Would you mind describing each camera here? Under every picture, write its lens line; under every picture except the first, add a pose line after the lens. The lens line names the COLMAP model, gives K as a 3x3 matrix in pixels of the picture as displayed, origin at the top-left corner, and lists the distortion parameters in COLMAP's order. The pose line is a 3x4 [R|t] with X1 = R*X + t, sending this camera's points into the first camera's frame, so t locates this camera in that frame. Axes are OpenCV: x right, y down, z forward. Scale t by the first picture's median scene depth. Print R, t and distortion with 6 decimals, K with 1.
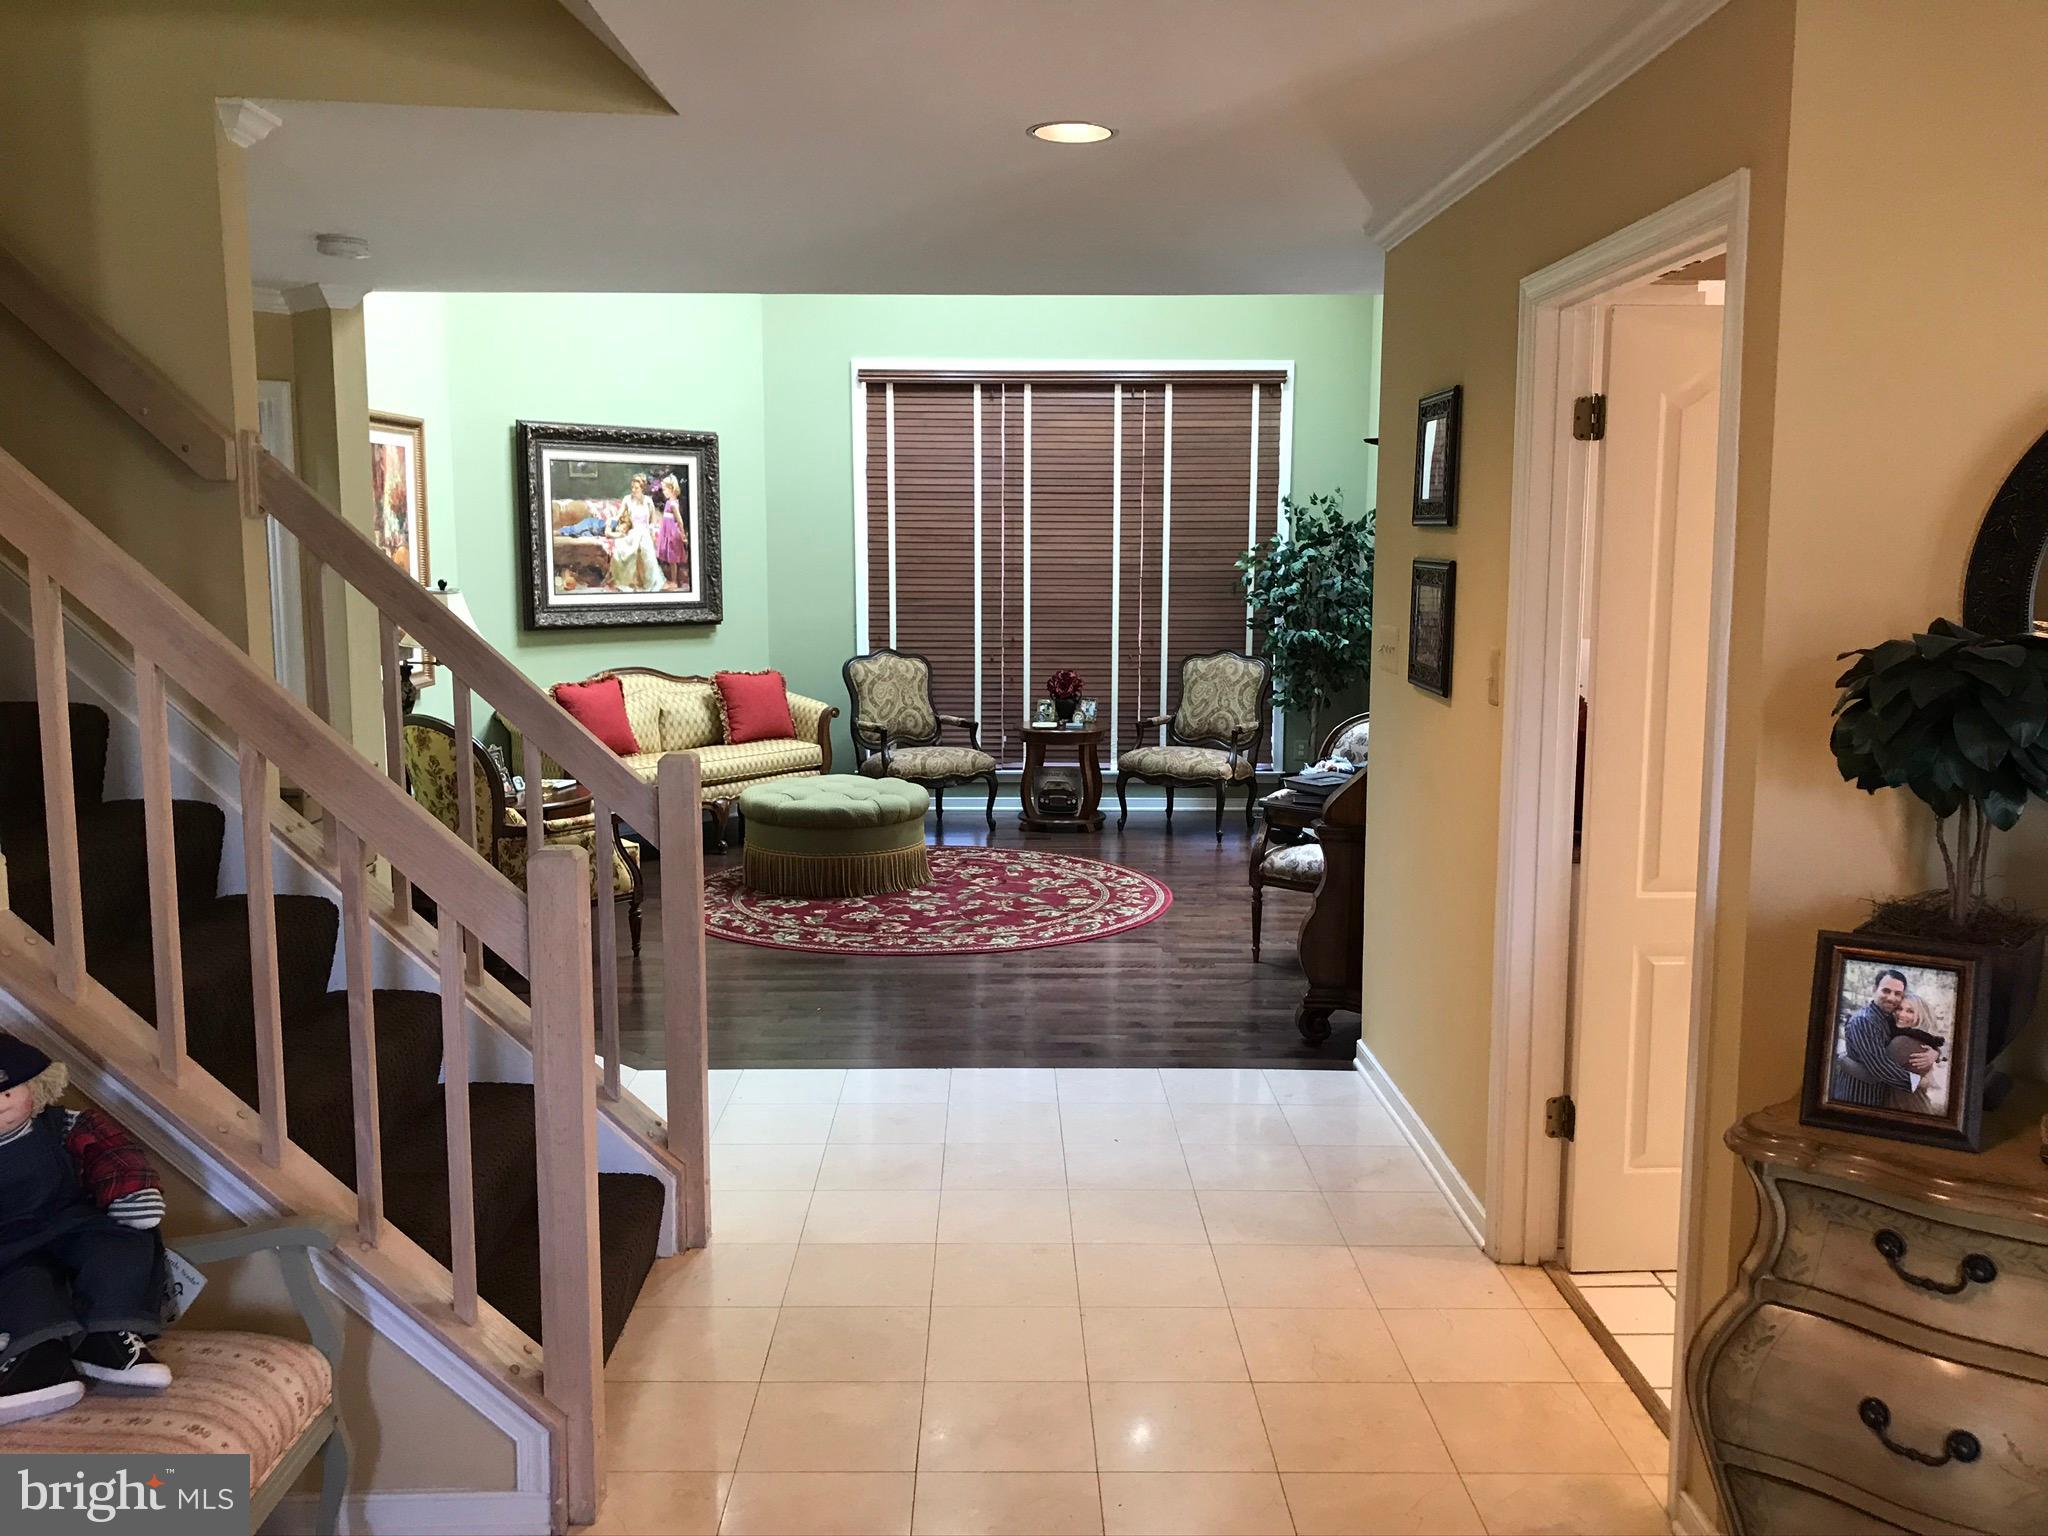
lens RADIAL K [[1702.2, 0, 1027.1], [0, 1702.2, 776.9], [0, 0, 1]] dist [0.034843, -0.022626]
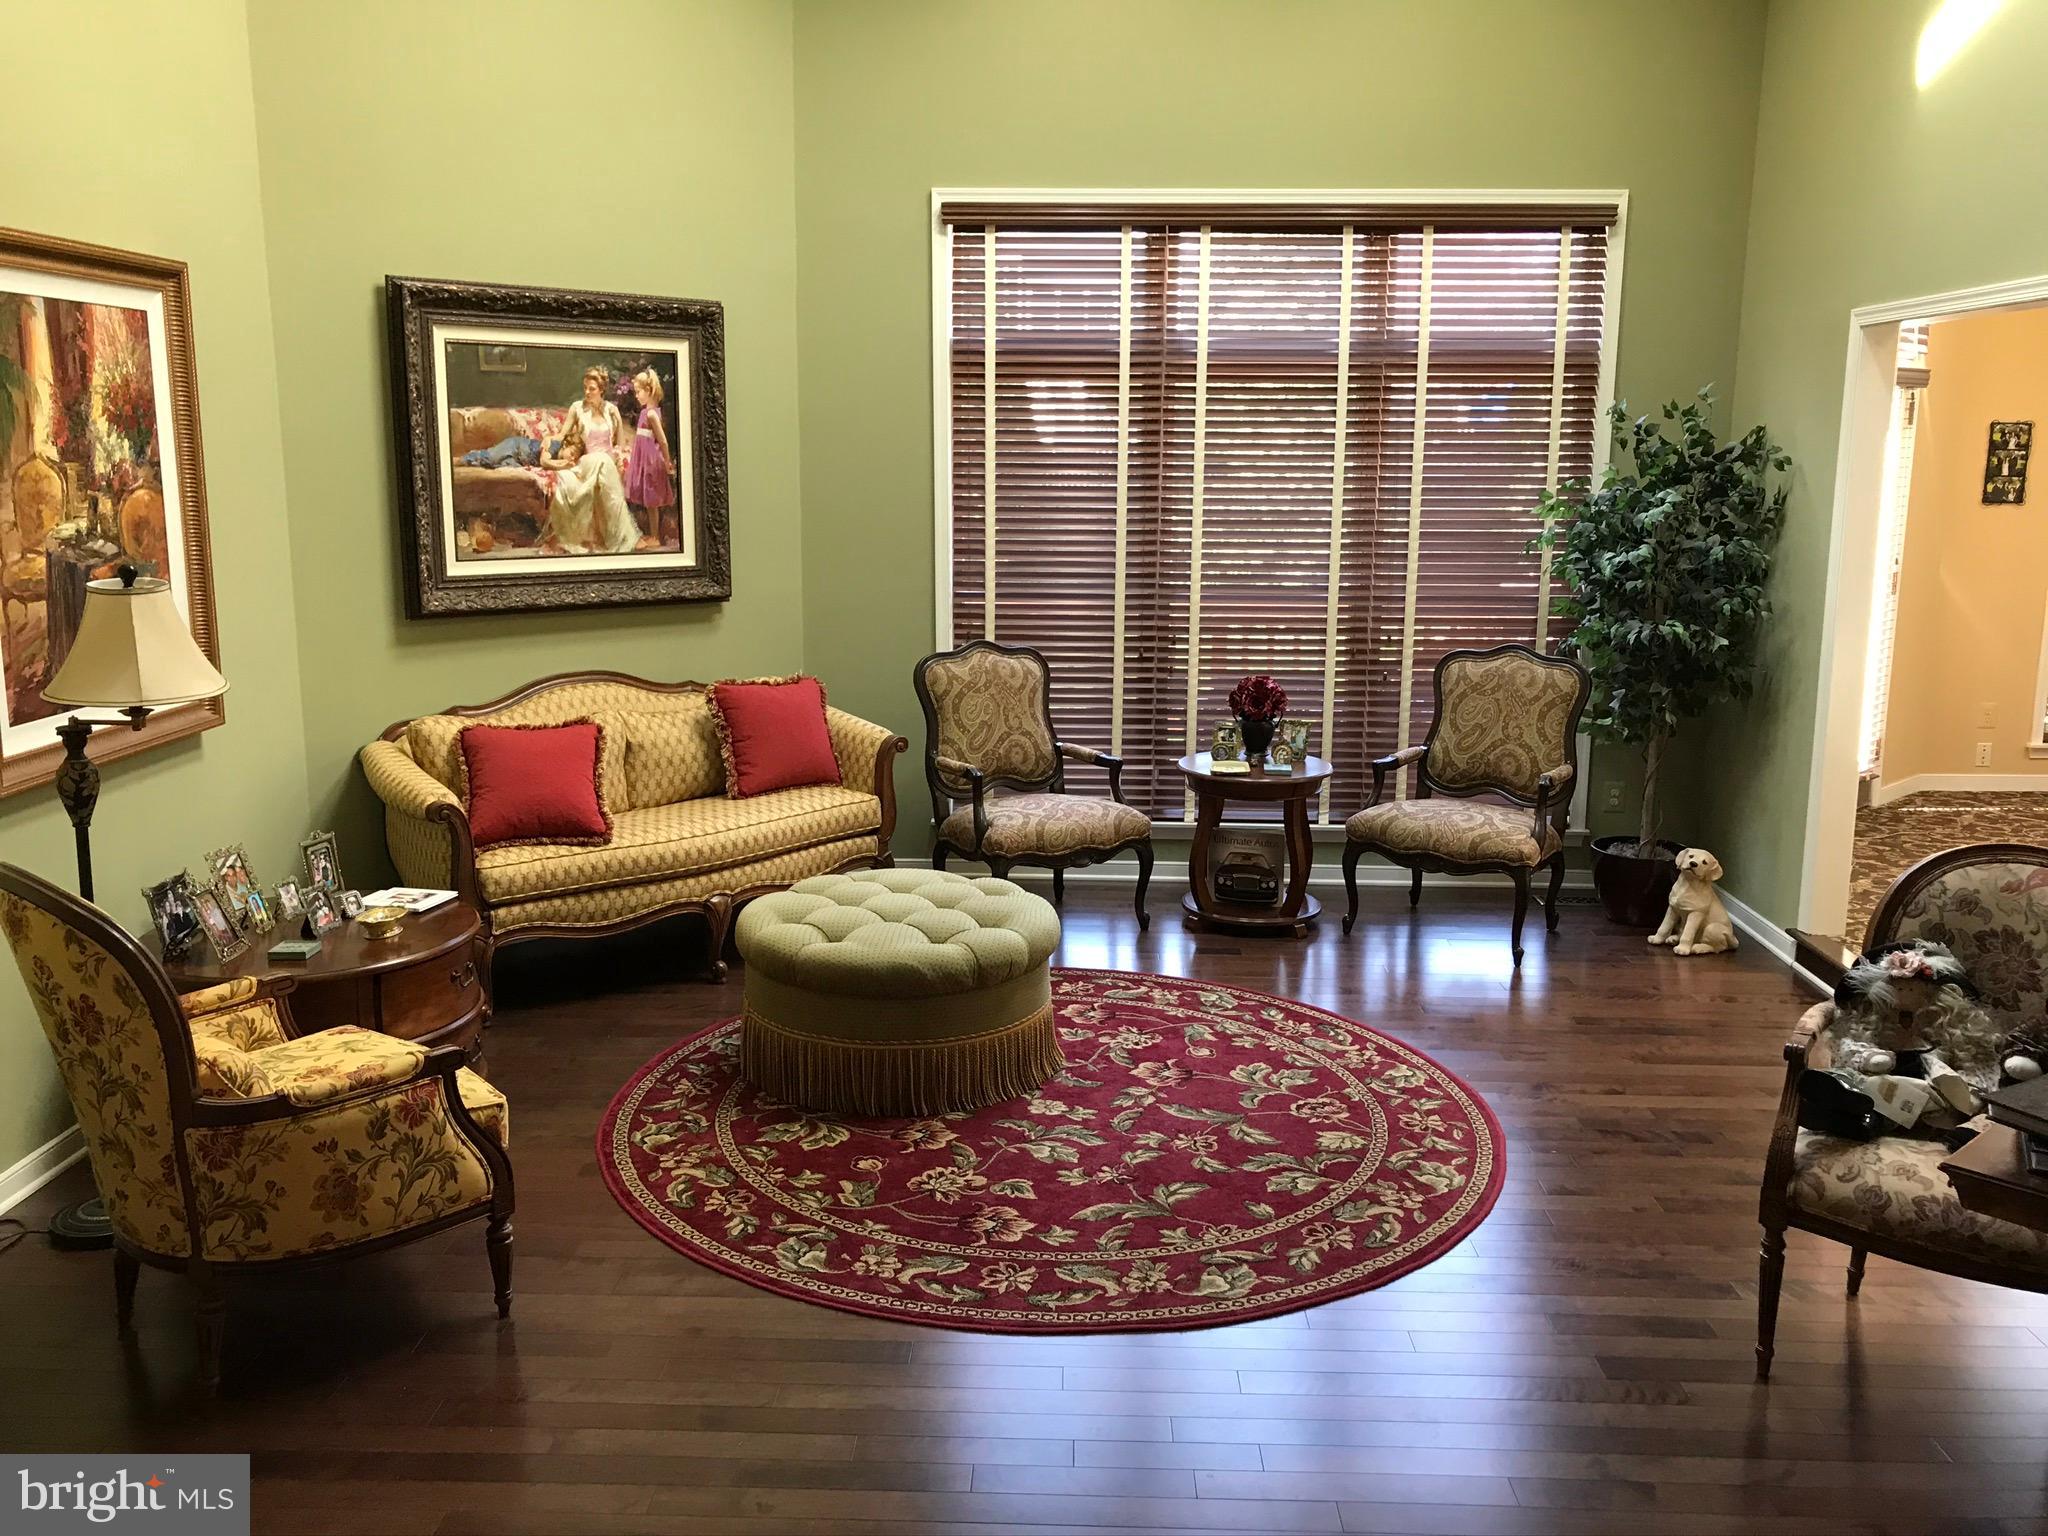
lens RADIAL K [[1702.2, 0, 1012.2], [0, 1702.2, 755.5], [0, 0, 1]] dist [0.034843, -0.022626]
pose [[0.998728, 0.012696, -0.048802, -0.040541], [-0.010767, 0.999159, 0.039576, -0.059970], [0.049263, -0.039000, 0.998024, 0.368609]]
